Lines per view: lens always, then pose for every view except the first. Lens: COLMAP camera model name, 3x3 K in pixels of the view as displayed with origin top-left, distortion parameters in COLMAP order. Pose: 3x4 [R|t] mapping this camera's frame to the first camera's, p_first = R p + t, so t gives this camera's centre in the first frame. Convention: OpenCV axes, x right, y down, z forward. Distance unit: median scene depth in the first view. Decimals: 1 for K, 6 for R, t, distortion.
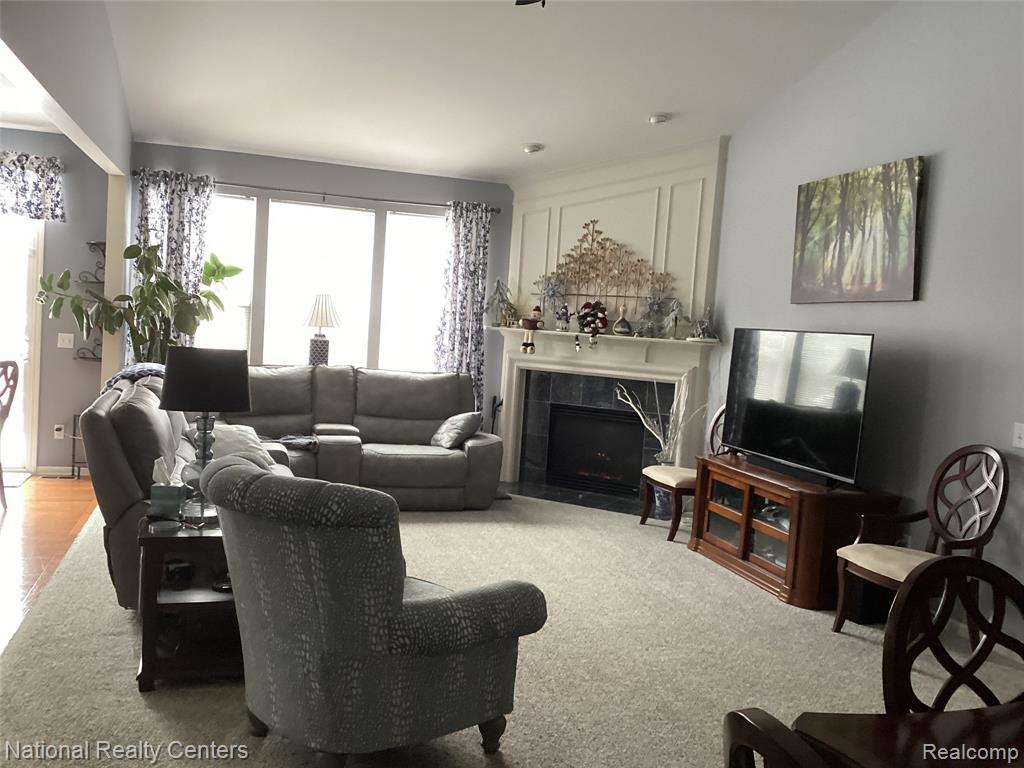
lens RADIAL K [[922.7, 0, 512.0], [0, 922.7, 384.0], [0, 0, 1]] dist [0.110615, -0.191269]
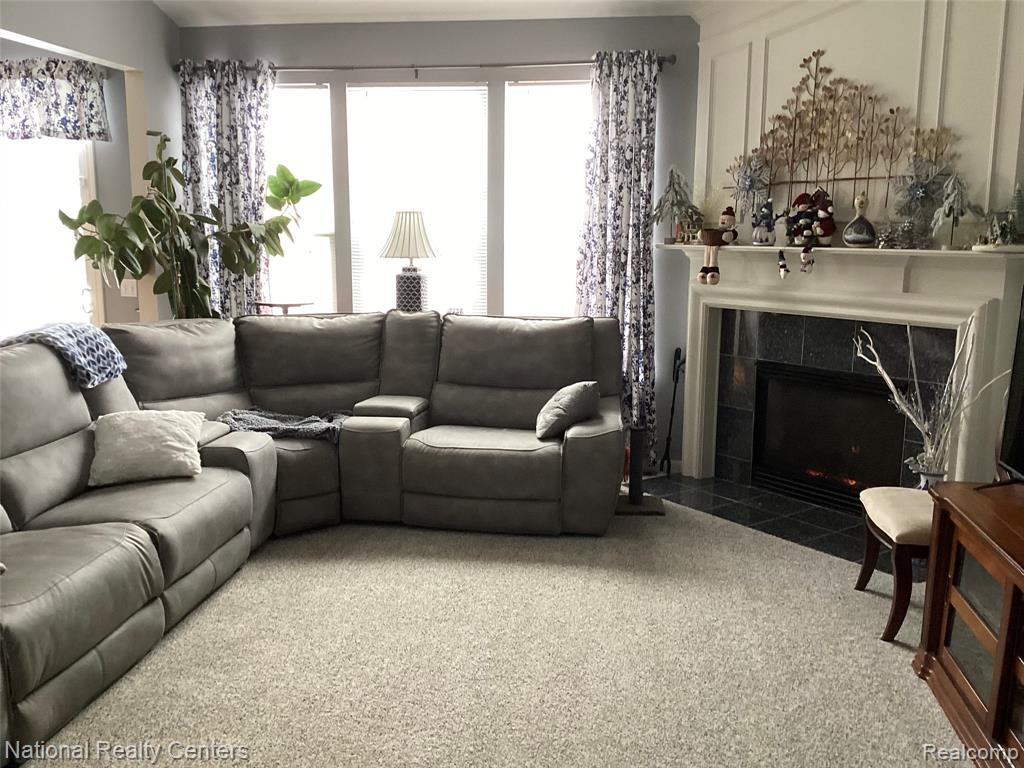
lens RADIAL K [[922.7, 0, 512.0], [0, 922.7, 384.0], [0, 0, 1]] dist [0.110615, -0.191269]
pose [[0.907952, 0.011298, -0.418922, 0.166565], [0.022911, 0.996803, 0.076538, -0.016811], [0.418448, -0.079091, 0.904791, 0.373308]]
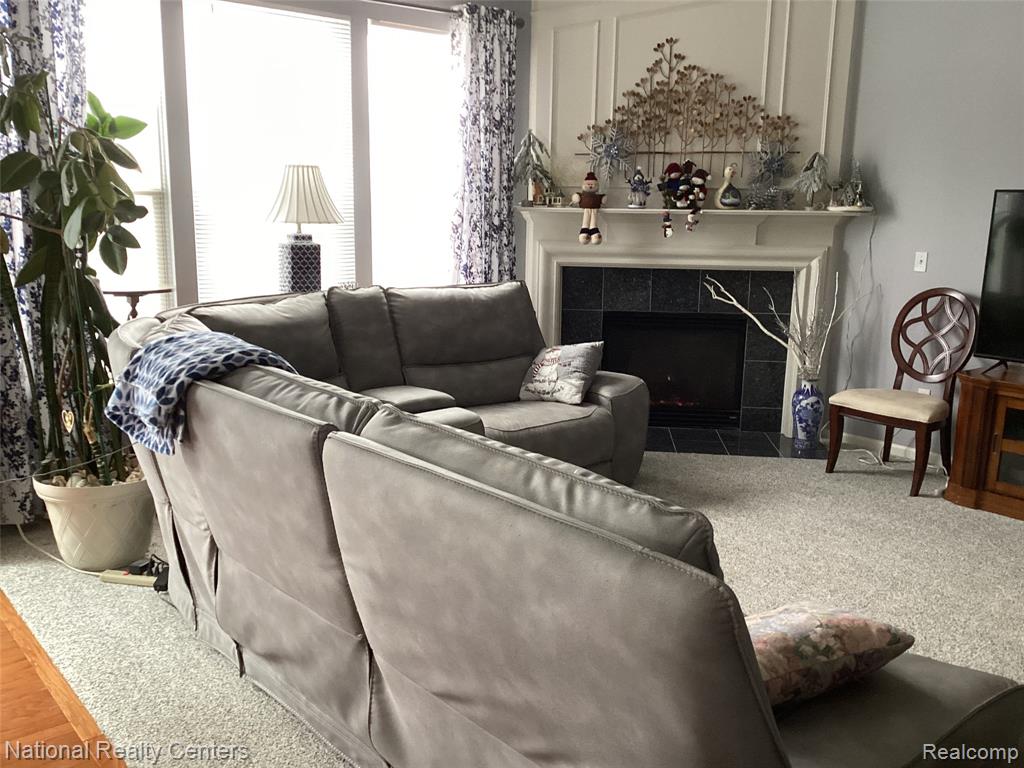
lens RADIAL K [[931.4, 0, 512.0], [0, 931.4, 384.0], [0, 0, 1]] dist [0.139823, -0.243900]
pose [[0.913274, -0.126766, 0.387118, -0.326838], [0.070544, 0.985204, 0.156192, -0.044412], [-0.401190, -0.115338, 0.908704, 0.392806]]
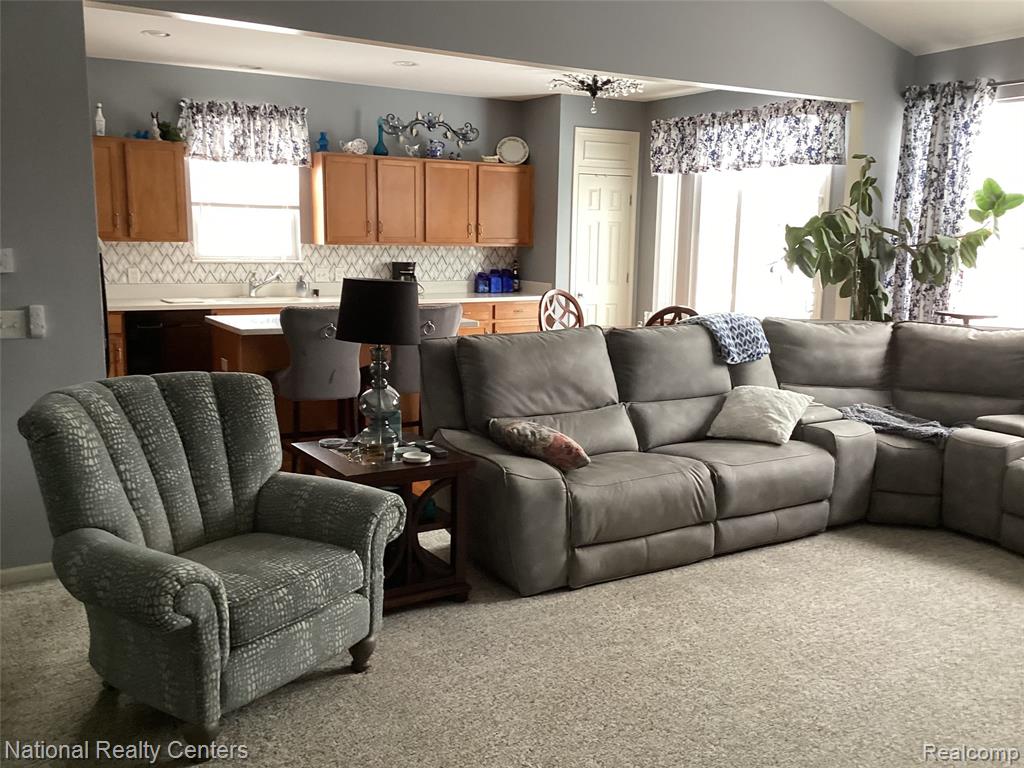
lens RADIAL K [[931.4, 0, 512.0], [0, 931.4, 384.0], [0, 0, 1]] dist [0.139823, -0.243900]
pose [[0.245665, 0.098585, -0.964329, 0.344651], [-0.072976, 0.993873, 0.083014, -0.009640], [0.966604, 0.049980, 0.251354, 0.428939]]
